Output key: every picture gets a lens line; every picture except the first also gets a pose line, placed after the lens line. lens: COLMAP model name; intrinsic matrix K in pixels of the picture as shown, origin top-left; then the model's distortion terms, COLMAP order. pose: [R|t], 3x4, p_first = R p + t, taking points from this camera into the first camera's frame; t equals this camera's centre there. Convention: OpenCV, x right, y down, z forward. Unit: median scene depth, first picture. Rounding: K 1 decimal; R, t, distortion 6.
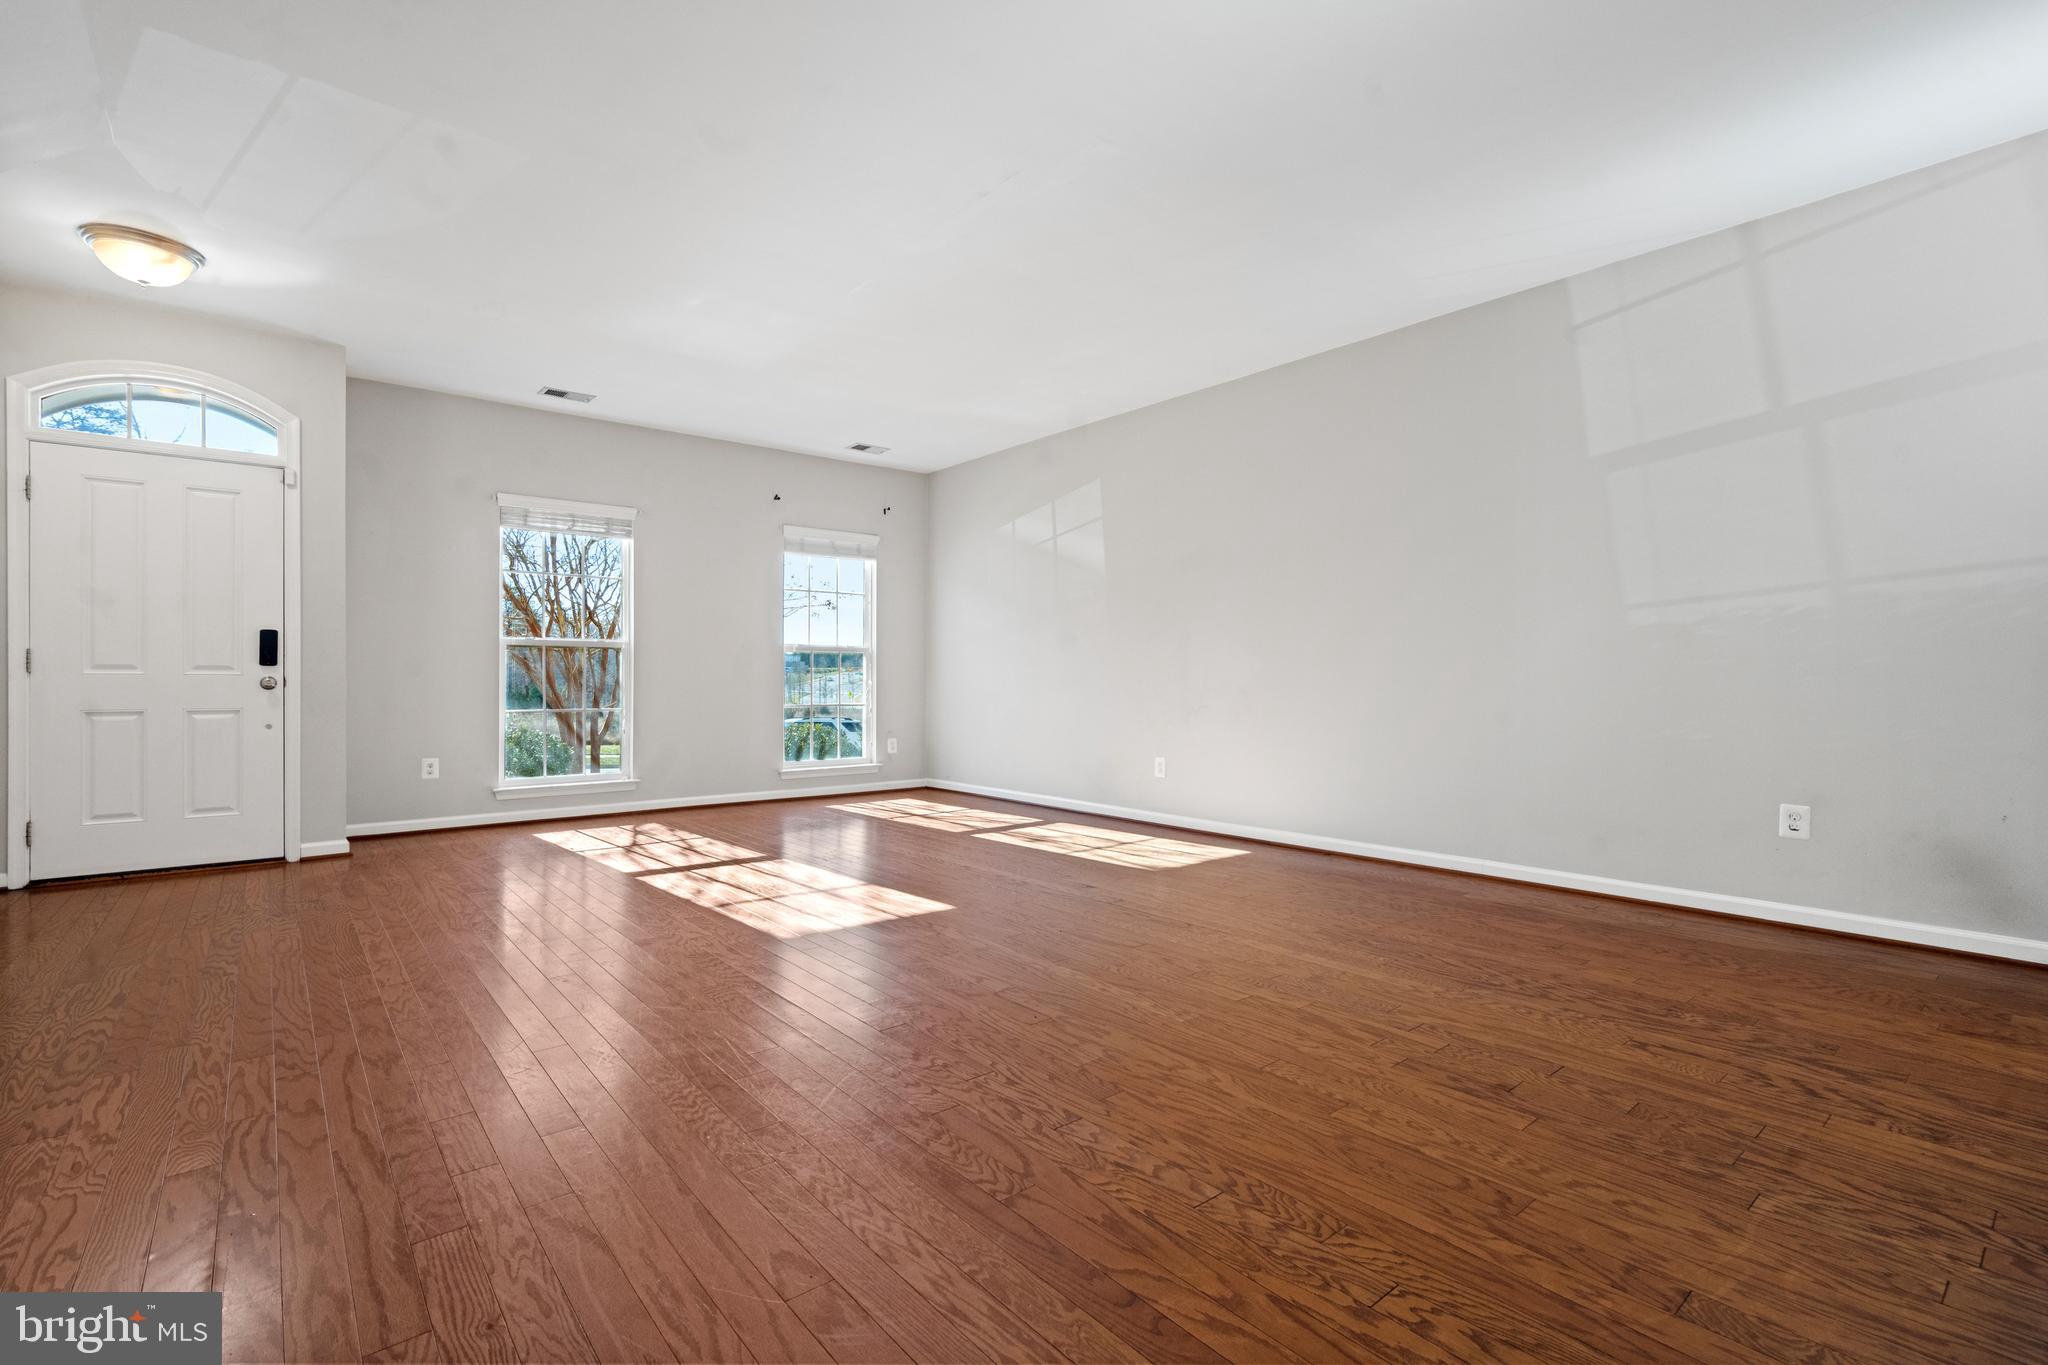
lens RADIAL K [[931.6, 0, 1016.3], [0, 931.6, 679.2], [0, 0, 1]] dist [-0.001691, 0.000360]
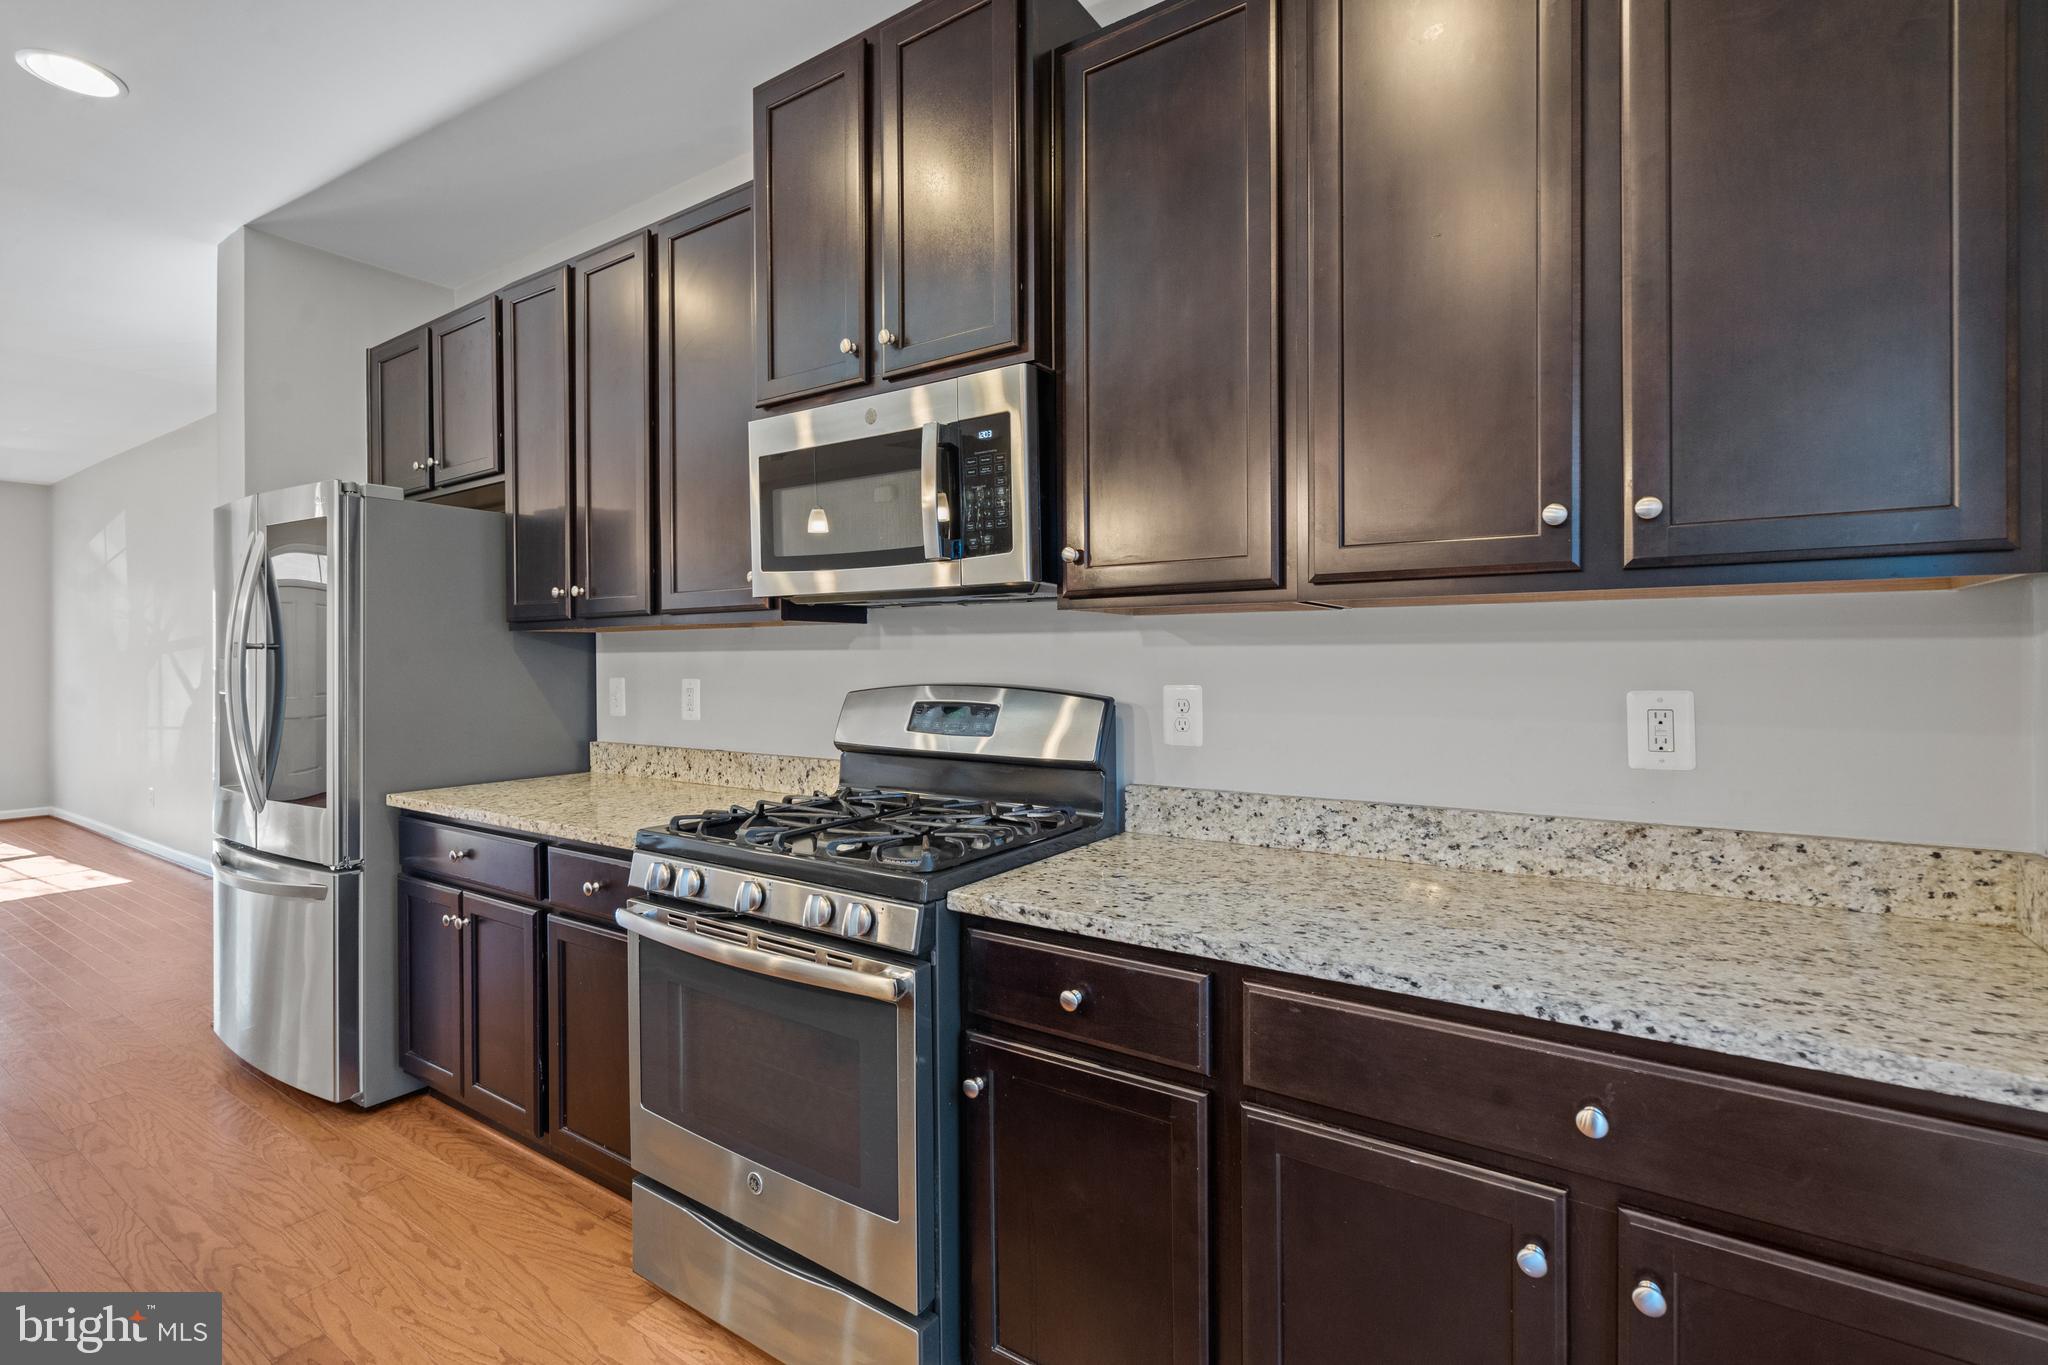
lens RADIAL K [[942.2, 0, 1010.4], [0, 942.2, 655.9], [0, 0, 1]] dist [-0.002061, 0.000740]
pose [[0.963393, -0.003163, 0.268076, 1.756077], [0.003000, 0.999995, 0.001017, -0.126896], [-0.268077, -0.000175, 0.963397, -0.588334]]
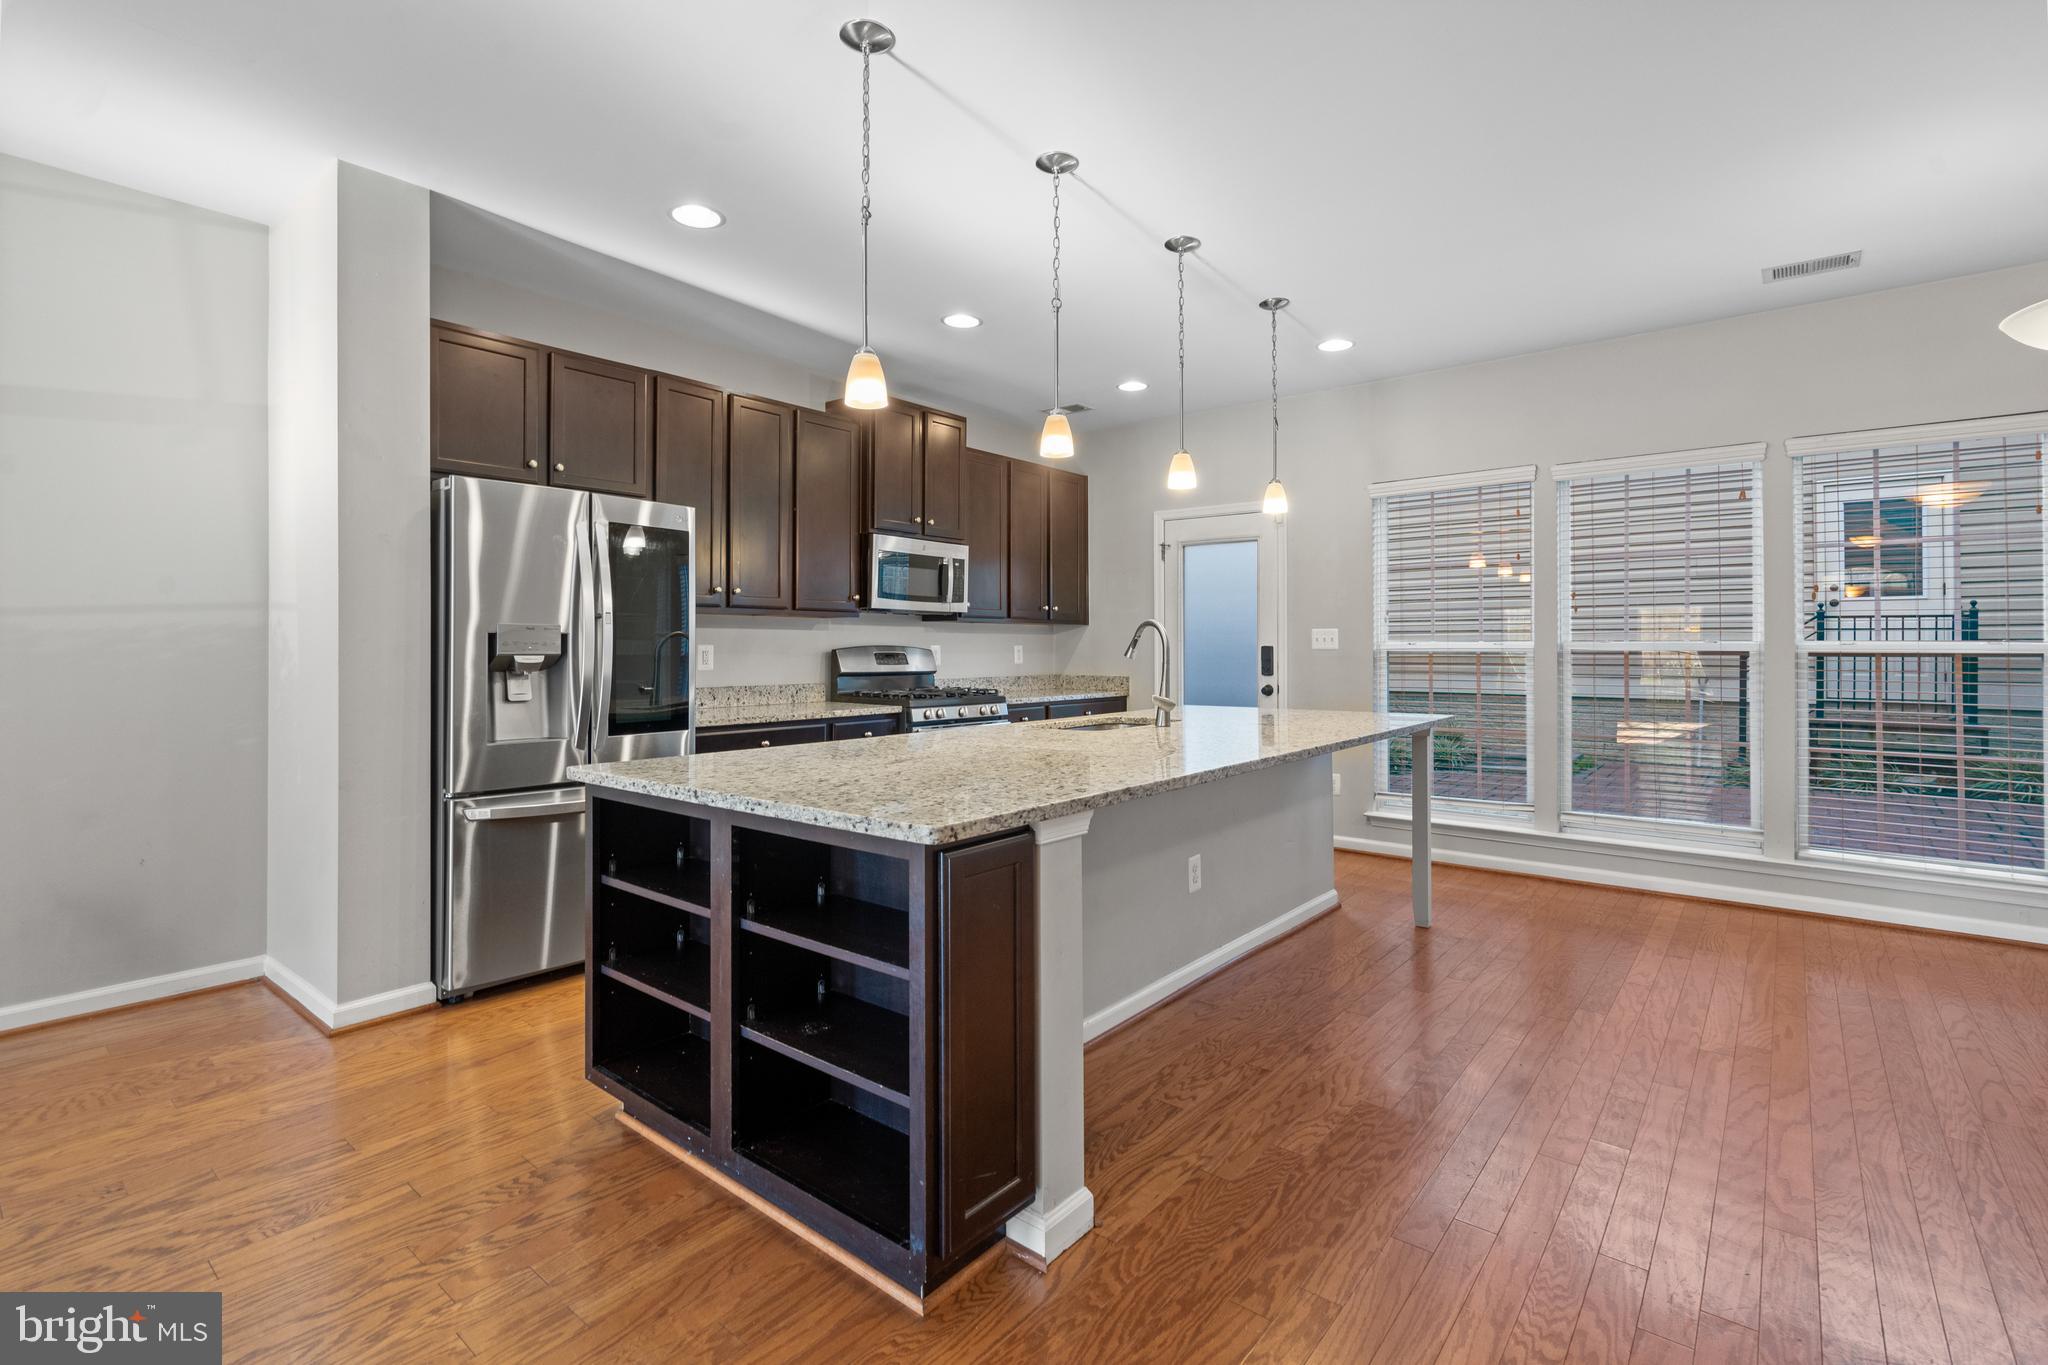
lens RADIAL K [[936.7, 0, 1022.4], [0, 936.7, 633.9], [0, 0, 1]] dist [-0.003528, 0.000514]
pose [[-0.197900, 0.014183, 0.980120, -0.132294], [-0.003324, 0.999880, -0.015140, -0.096988], [-0.980217, -0.006254, -0.197829, 0.313394]]
